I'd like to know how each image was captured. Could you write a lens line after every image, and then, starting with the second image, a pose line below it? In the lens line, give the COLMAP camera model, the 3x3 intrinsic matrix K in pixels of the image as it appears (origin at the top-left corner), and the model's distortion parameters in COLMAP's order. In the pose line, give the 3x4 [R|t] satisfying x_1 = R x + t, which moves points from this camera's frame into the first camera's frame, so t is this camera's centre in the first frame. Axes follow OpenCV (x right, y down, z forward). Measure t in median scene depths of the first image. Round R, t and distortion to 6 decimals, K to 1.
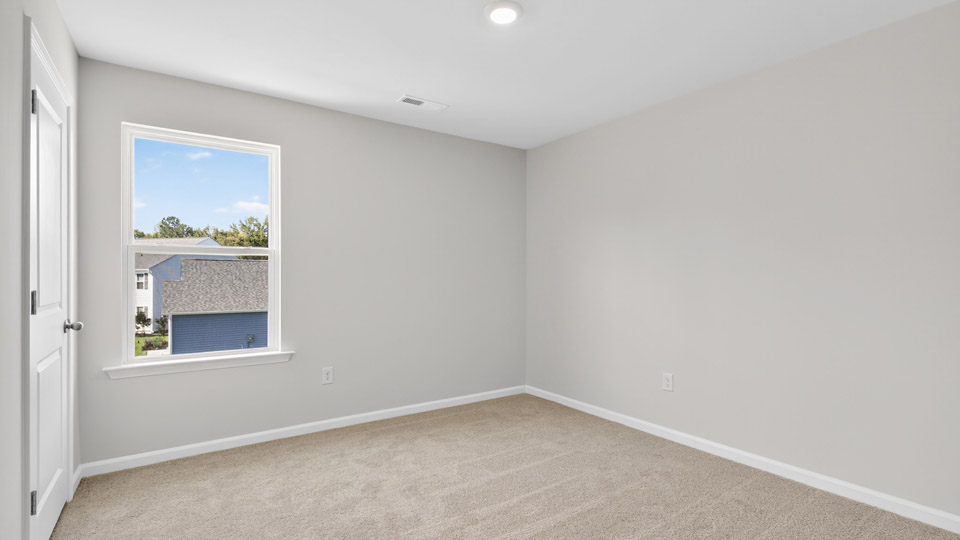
lens RADIAL K [[449.8, 0, 483.4], [0, 449.8, 273.8], [0, 0, 1]] dist [-0.000020, -0.000068]
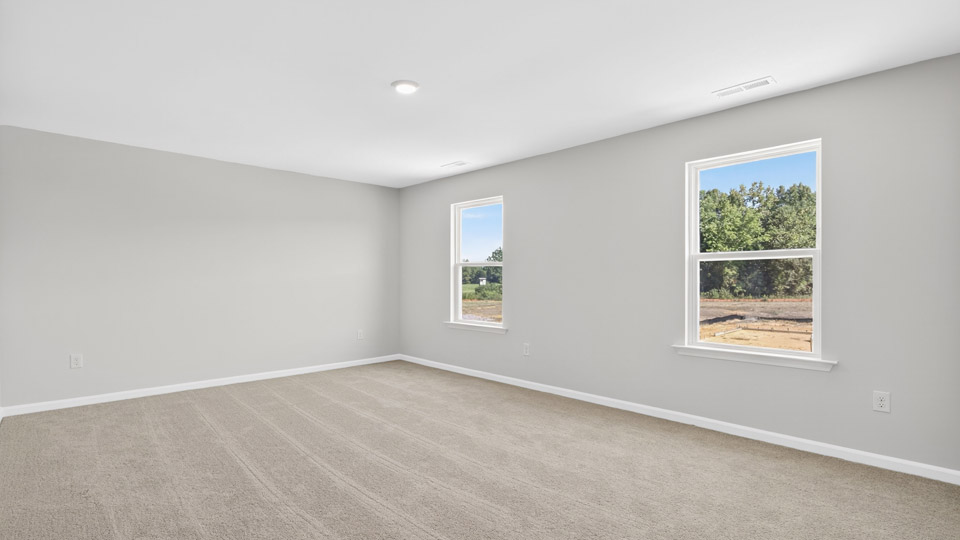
lens RADIAL K [[438.1, 0, 537.8], [0, 438.1, 283.5], [0, 0, 1]] dist [0.037888, 0.000110]
pose [[0.230017, 0.009333, -0.973142, 0.340737], [0.005180, 0.999928, 0.010815, 0.002791], [0.973173, -0.007528, 0.229952, 0.248677]]
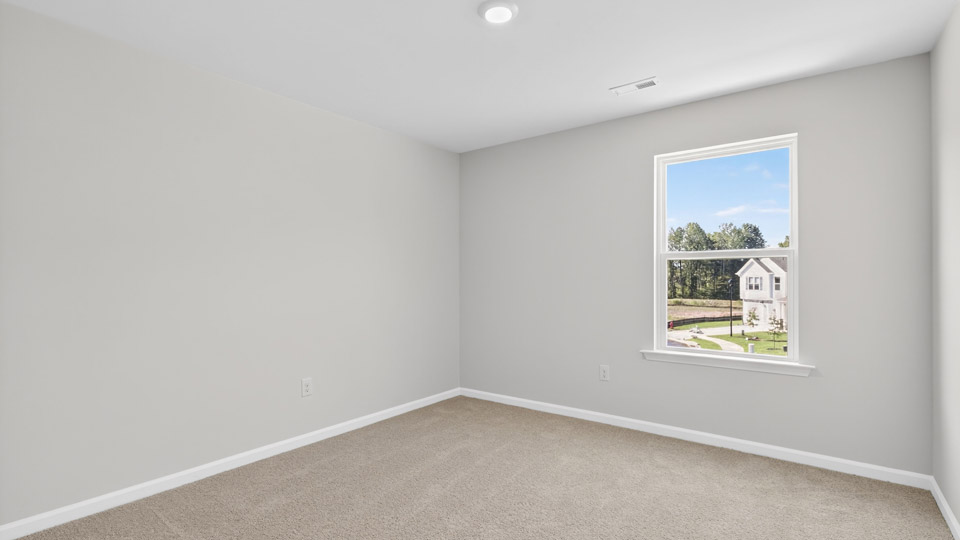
lens RADIAL K [[448.0, 0, 488.3], [0, 448.0, 277.6], [0, 0, 1]] dist [0.000494, -0.000074]
pose [[0.301934, -0.002354, -0.953326, 0.227143], [0.002443, 0.999996, -0.001695, 0.002187], [0.953326, -0.001817, 0.301939, 0.166414]]
